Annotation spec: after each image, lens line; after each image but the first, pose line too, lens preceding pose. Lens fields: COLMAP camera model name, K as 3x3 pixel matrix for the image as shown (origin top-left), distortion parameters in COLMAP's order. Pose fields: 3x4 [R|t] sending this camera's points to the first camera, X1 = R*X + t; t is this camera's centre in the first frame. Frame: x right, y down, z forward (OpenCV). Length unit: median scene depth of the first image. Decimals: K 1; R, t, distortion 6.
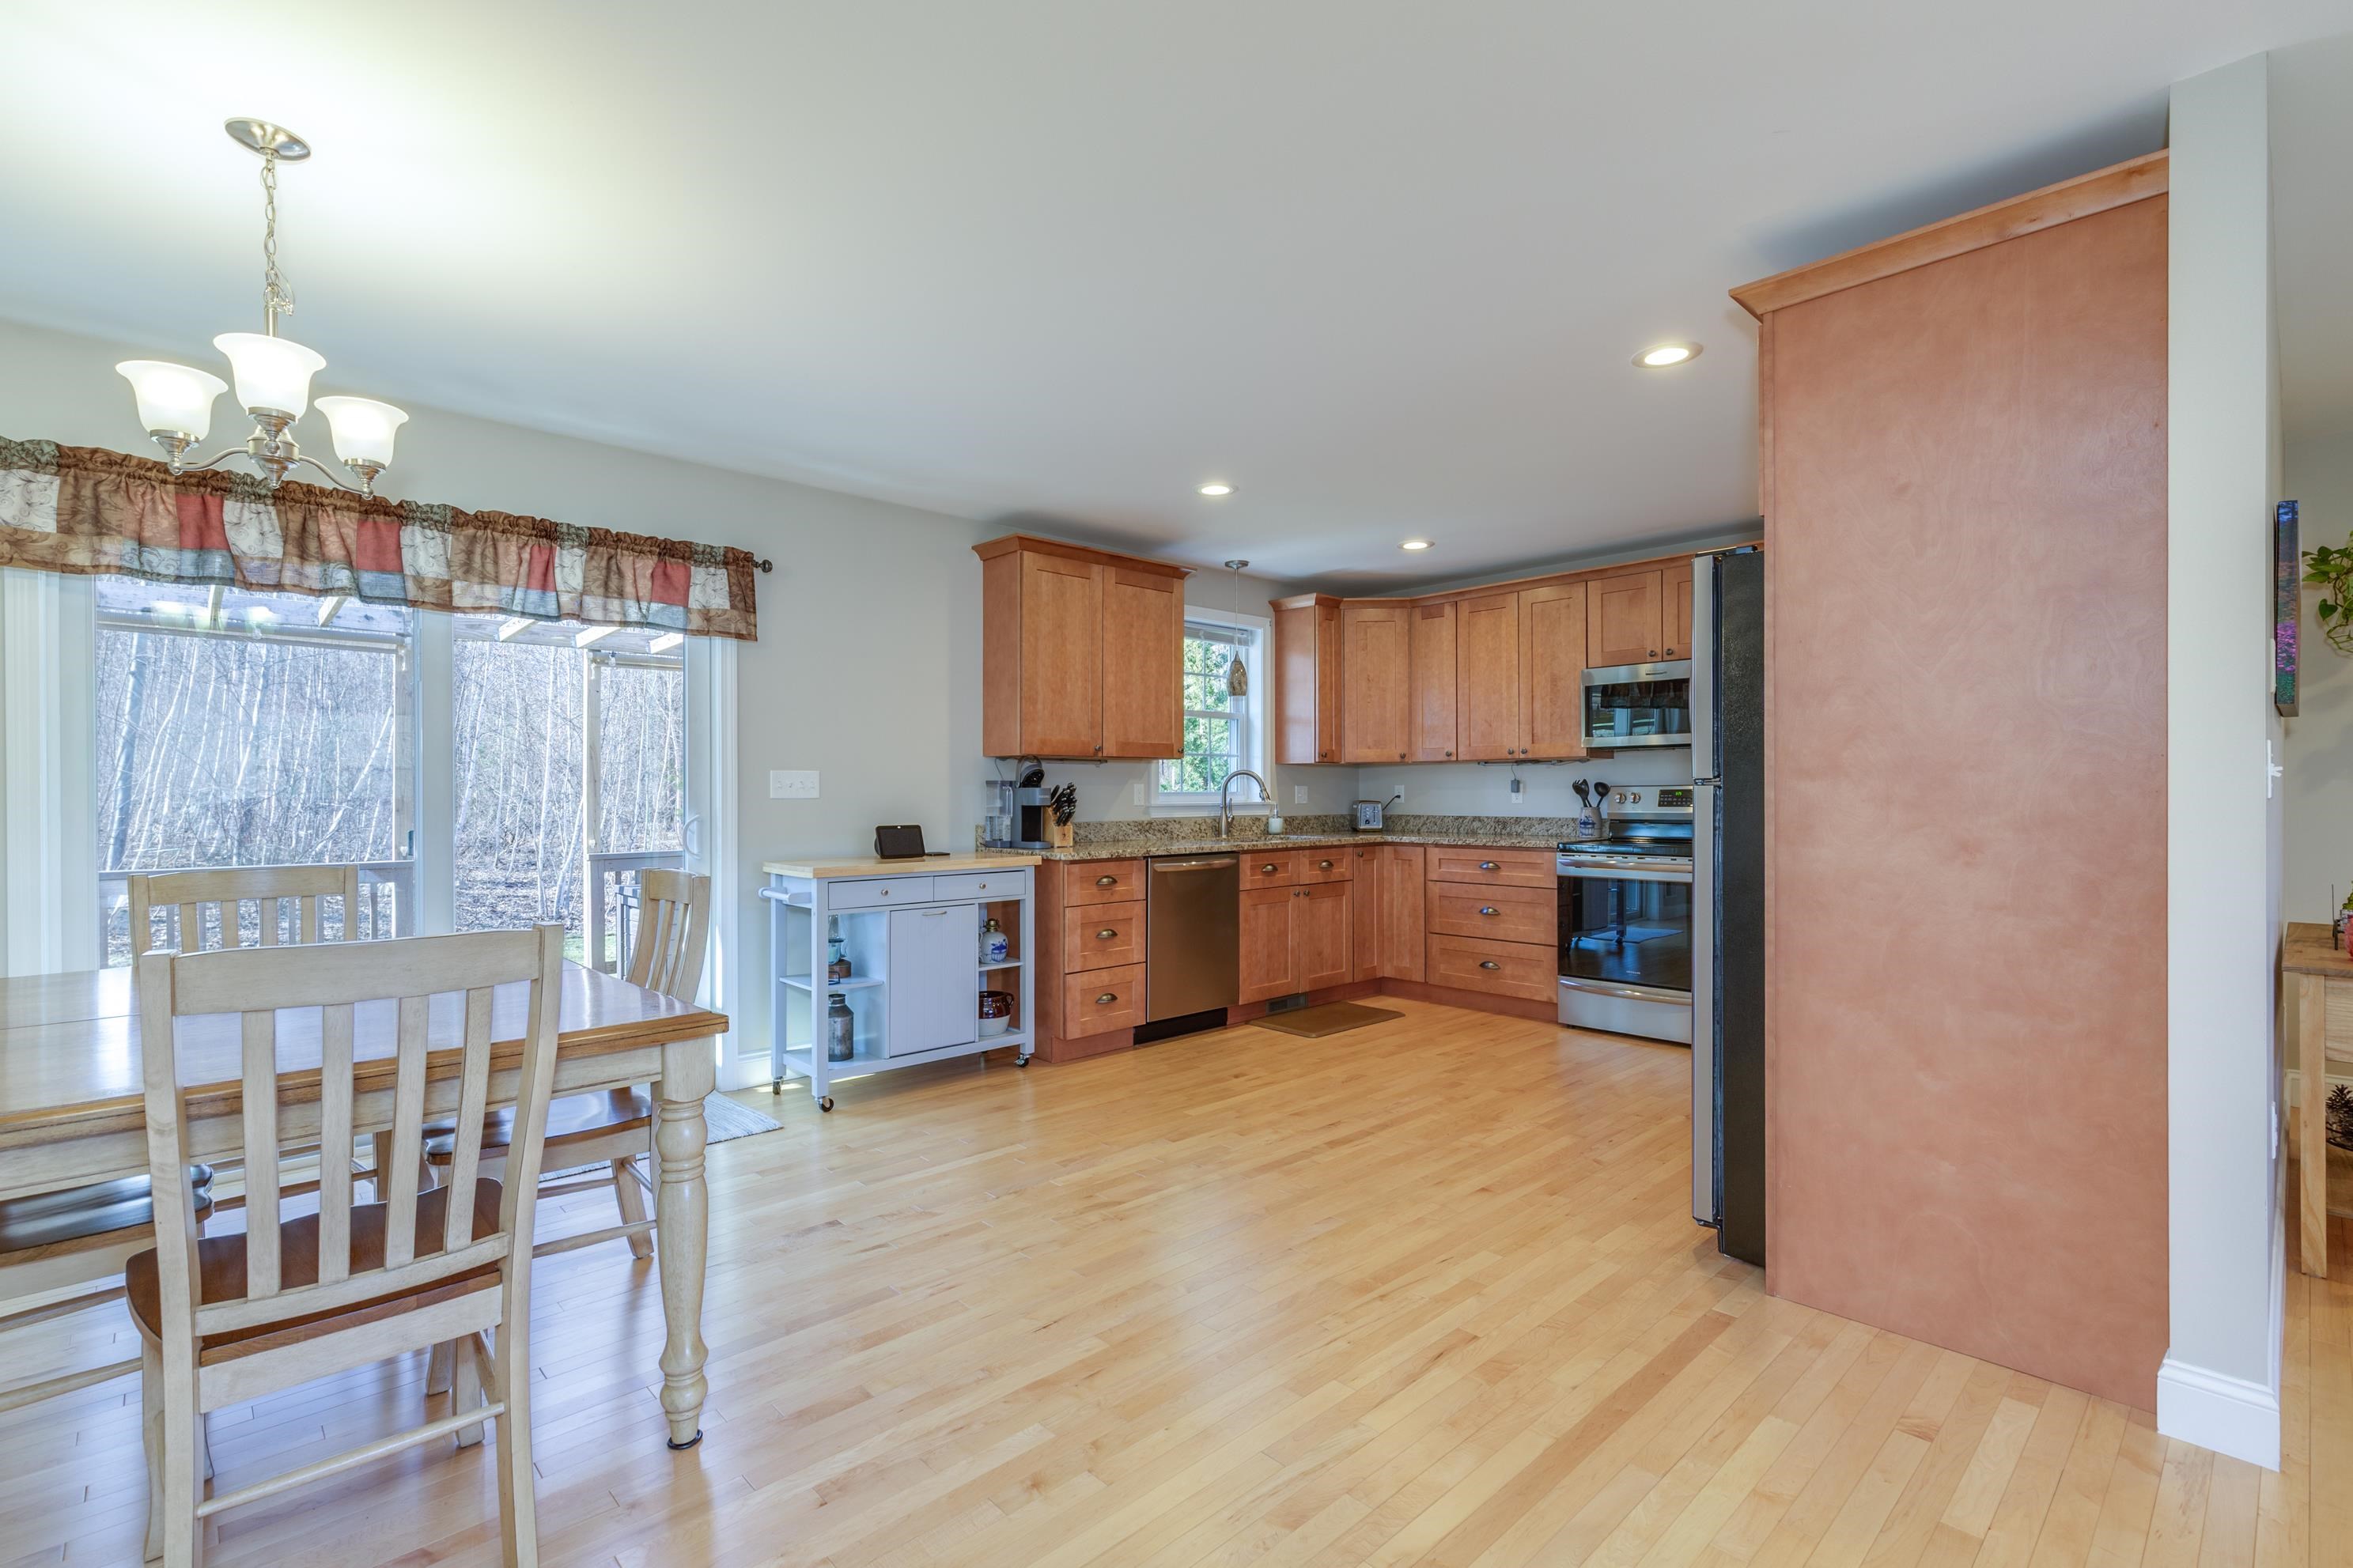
lens RADIAL K [[1056.0, 0, 1176.5], [0, 1056.0, 784.0], [0, 0, 1]] dist [0.004060, -0.000192]
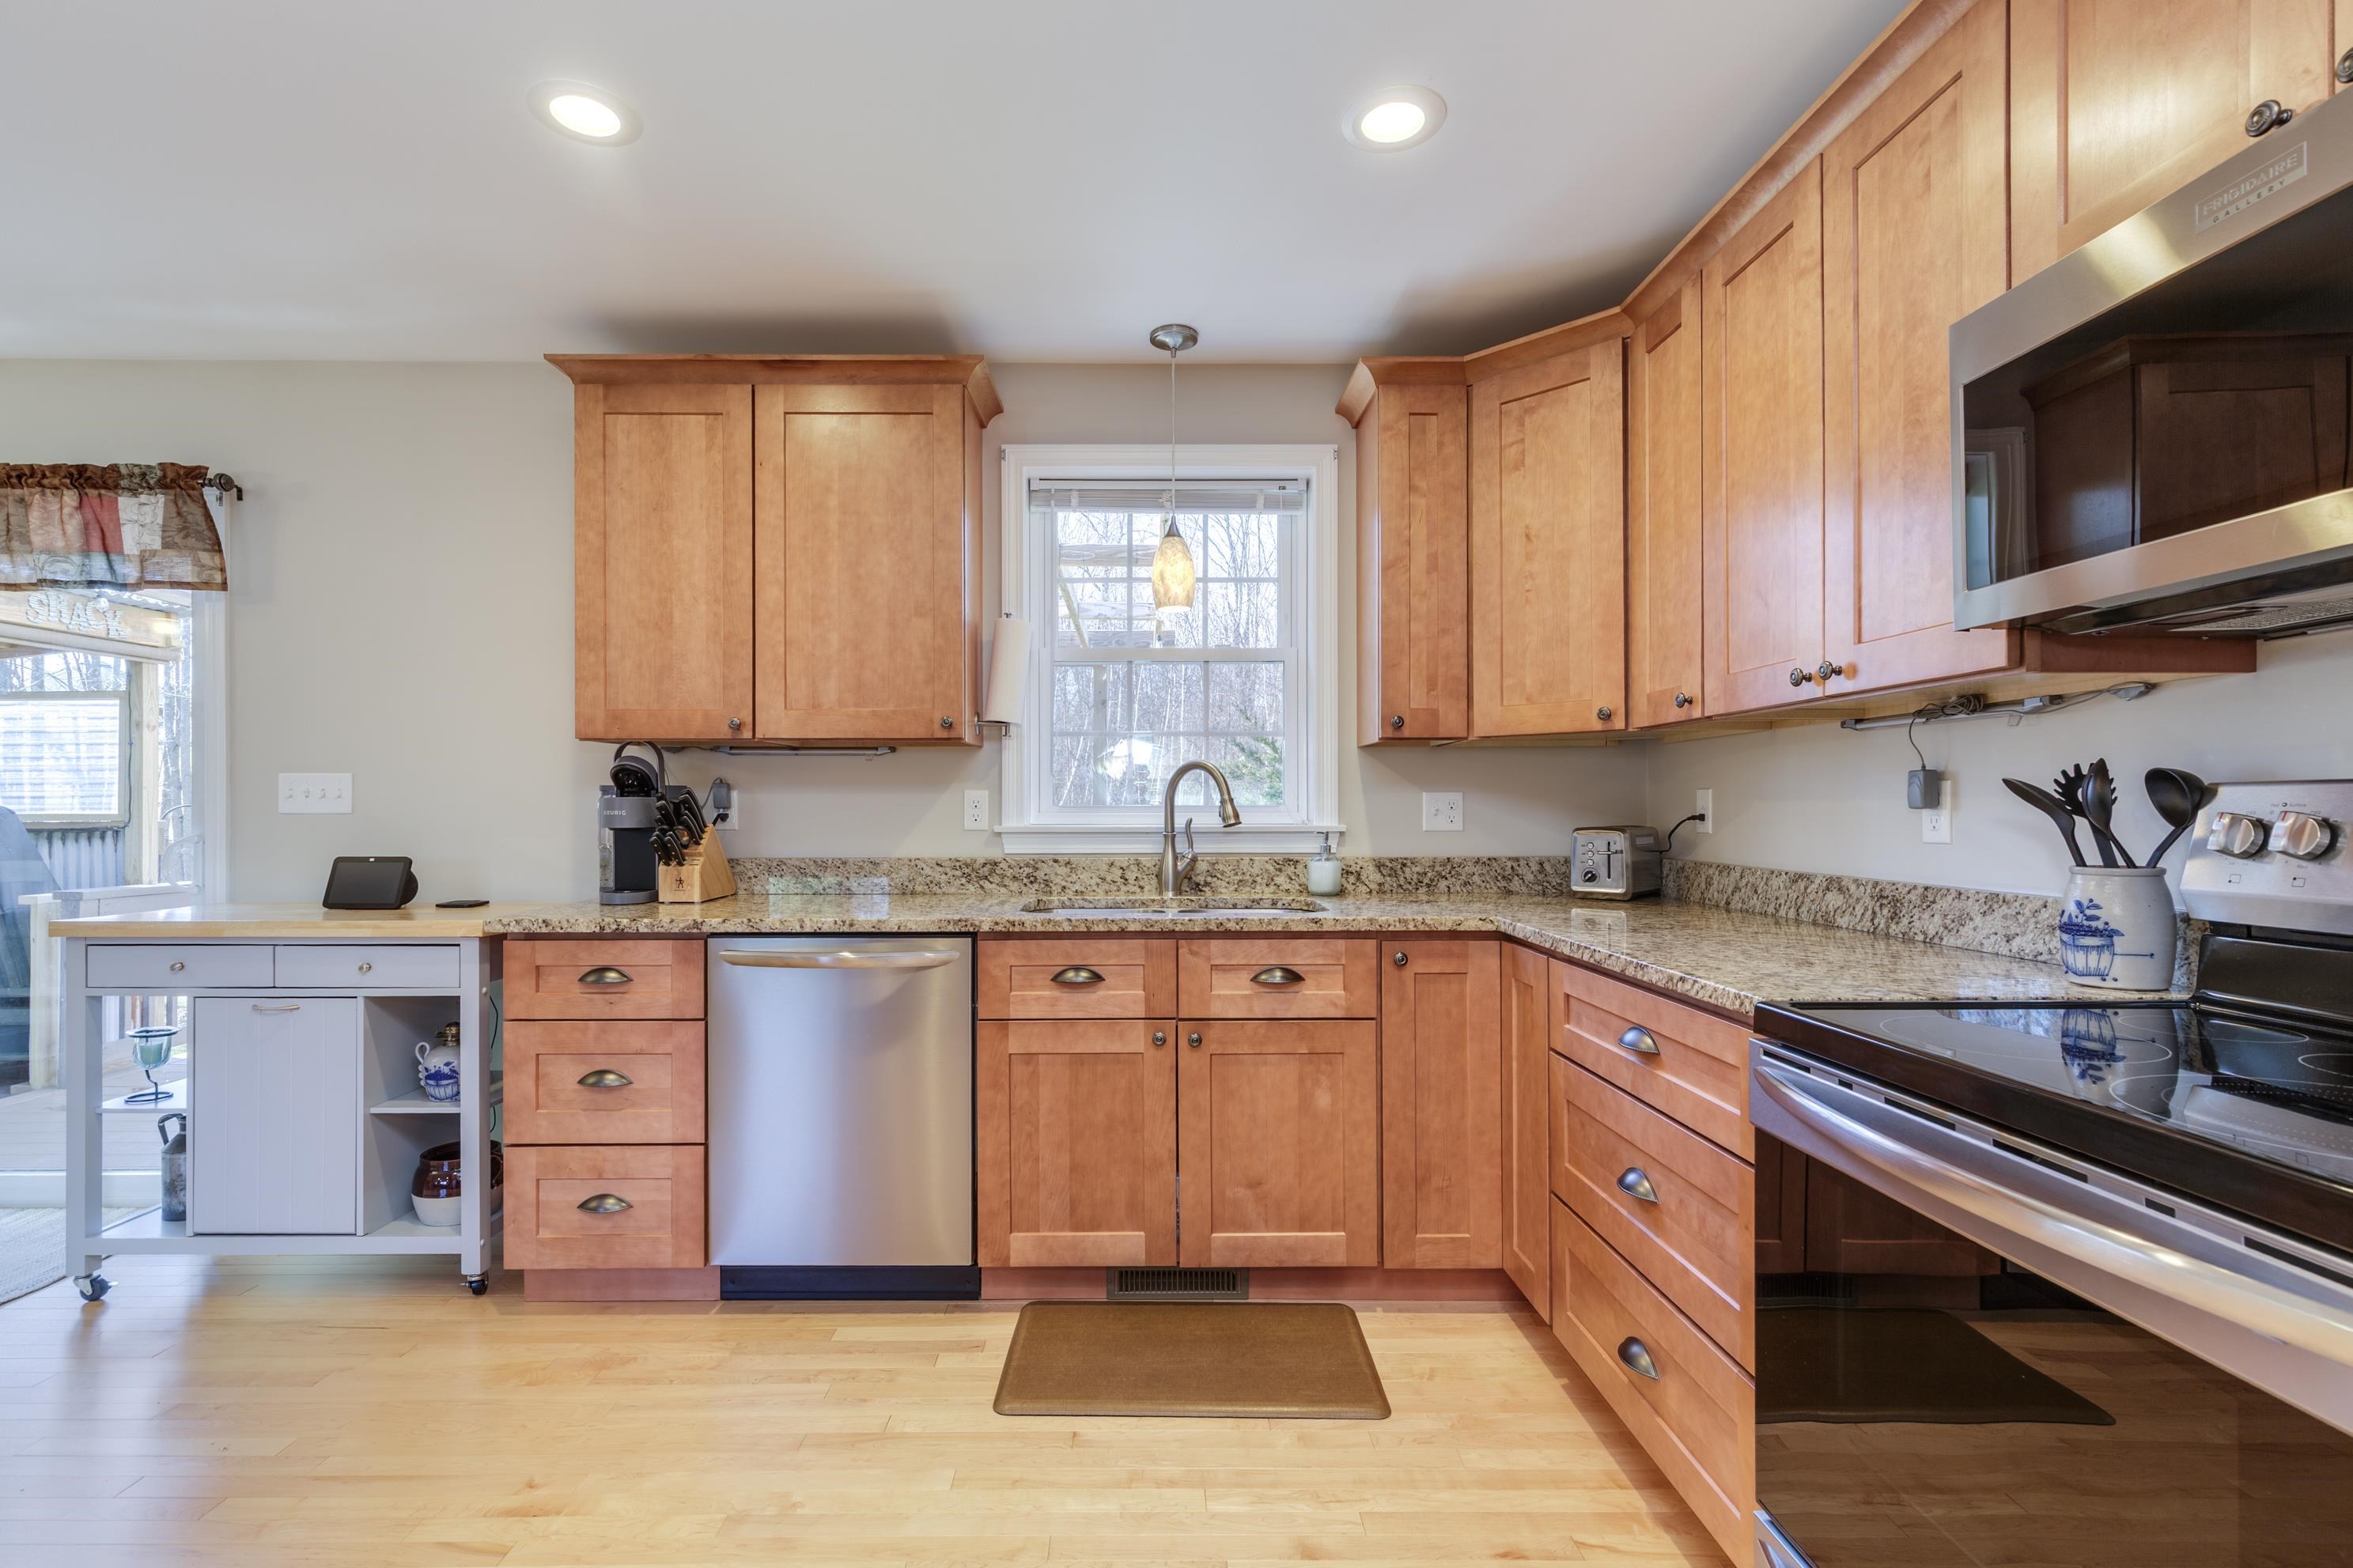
lens RADIAL K [[1074.8, 0, 1143.8], [0, 1074.8, 802.0], [0, 0, 1]] dist [0.006854, 0.000374]
pose [[0.731241, -0.000906, -0.682119, 0.464778], [0.003538, 0.999991, 0.002465, 0.005615], [0.682110, -0.004215, 0.731237, 0.755594]]
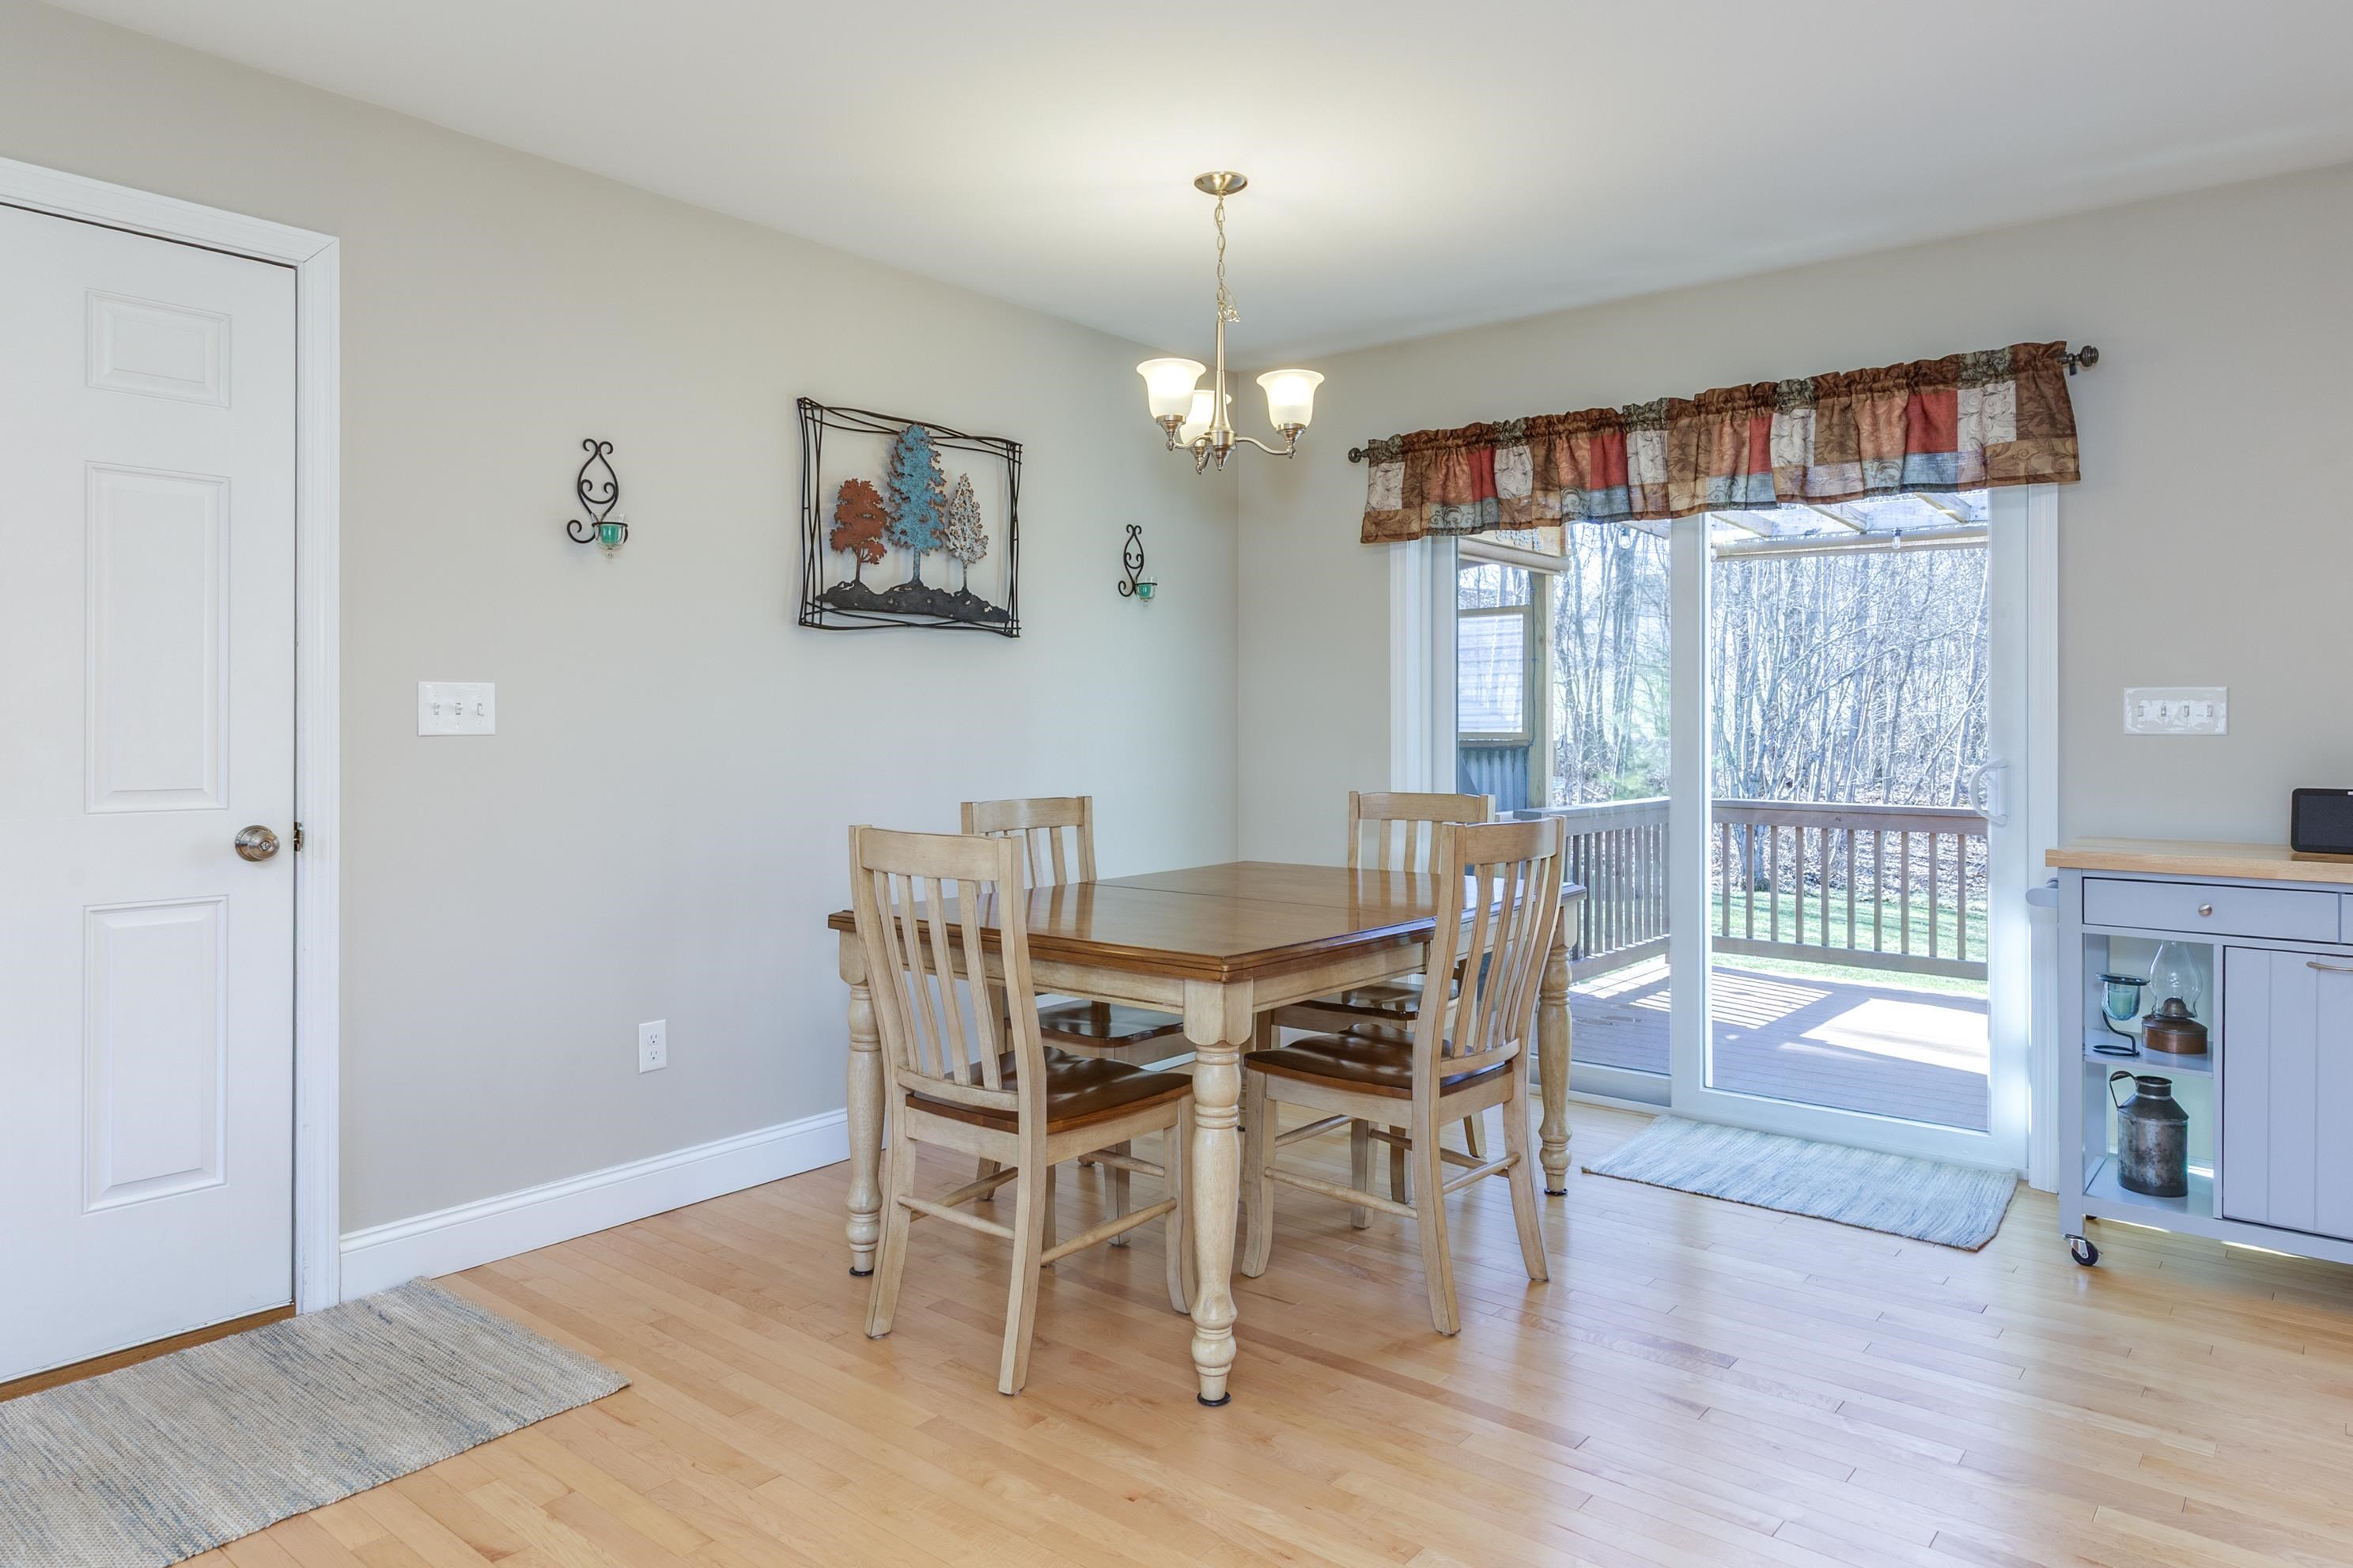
lens RADIAL K [[1454.6, 0, 1177.9], [0, 1454.6, 733.8], [0, 0, 1]] dist [0.004853, -0.001621]
pose [[0.121940, 0.009352, -0.992493, 0.330033], [0.006372, 0.999928, 0.010205, 0.001252], [0.992517, -0.007569, 0.121872, 0.313967]]
